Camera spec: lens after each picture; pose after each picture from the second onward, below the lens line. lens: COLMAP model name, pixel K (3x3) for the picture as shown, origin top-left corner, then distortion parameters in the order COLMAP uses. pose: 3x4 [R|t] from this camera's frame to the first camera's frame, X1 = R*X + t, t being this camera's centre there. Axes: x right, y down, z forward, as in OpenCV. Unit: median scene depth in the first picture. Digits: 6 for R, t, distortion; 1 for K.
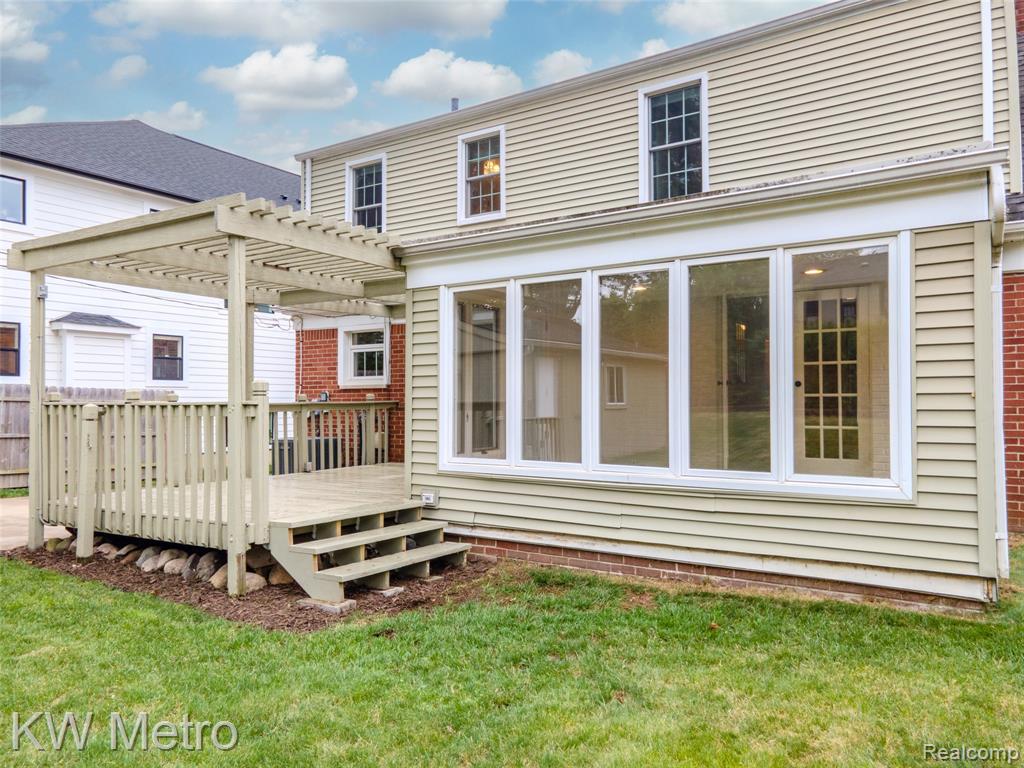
lens RADIAL K [[740.0, 0, 512.0], [0, 740.0, 384.0], [0, 0, 1]] dist [0.023743, 0.006733]
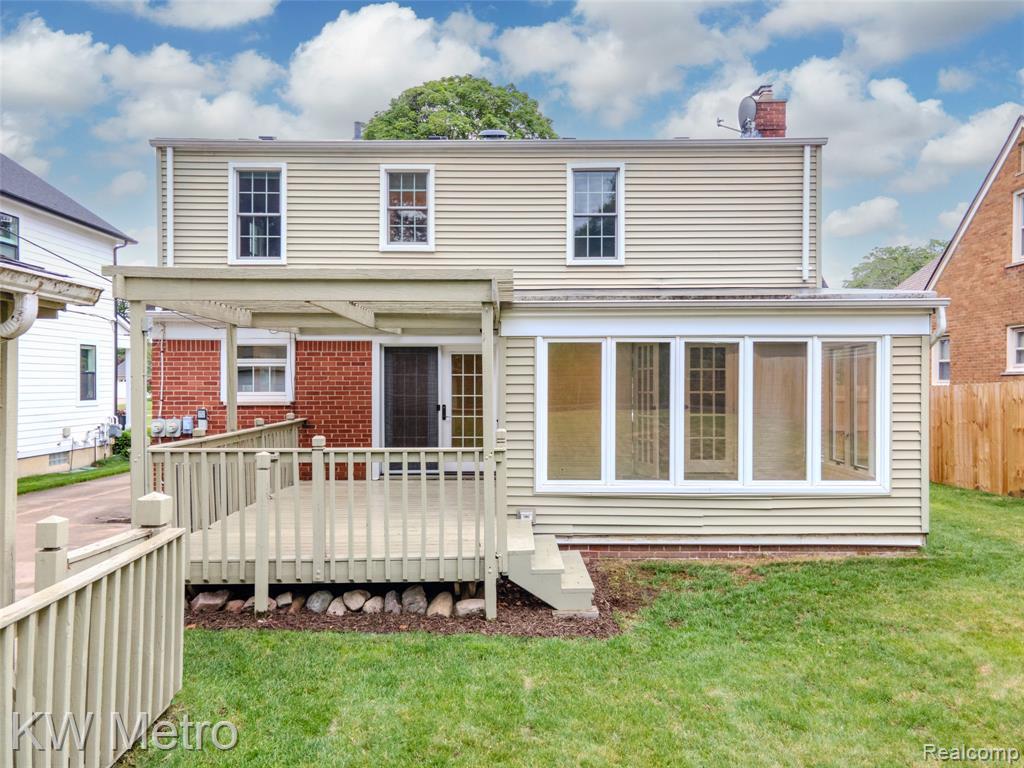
lens RADIAL K [[740.0, 0, 512.0], [0, 740.0, 384.0], [0, 0, 1]] dist [0.023743, 0.006733]
pose [[0.838462, 0.001181, 0.544959, -0.846814], [-0.015364, 0.999651, 0.021472, -0.089125], [-0.544743, -0.026376, 0.838188, 0.031664]]
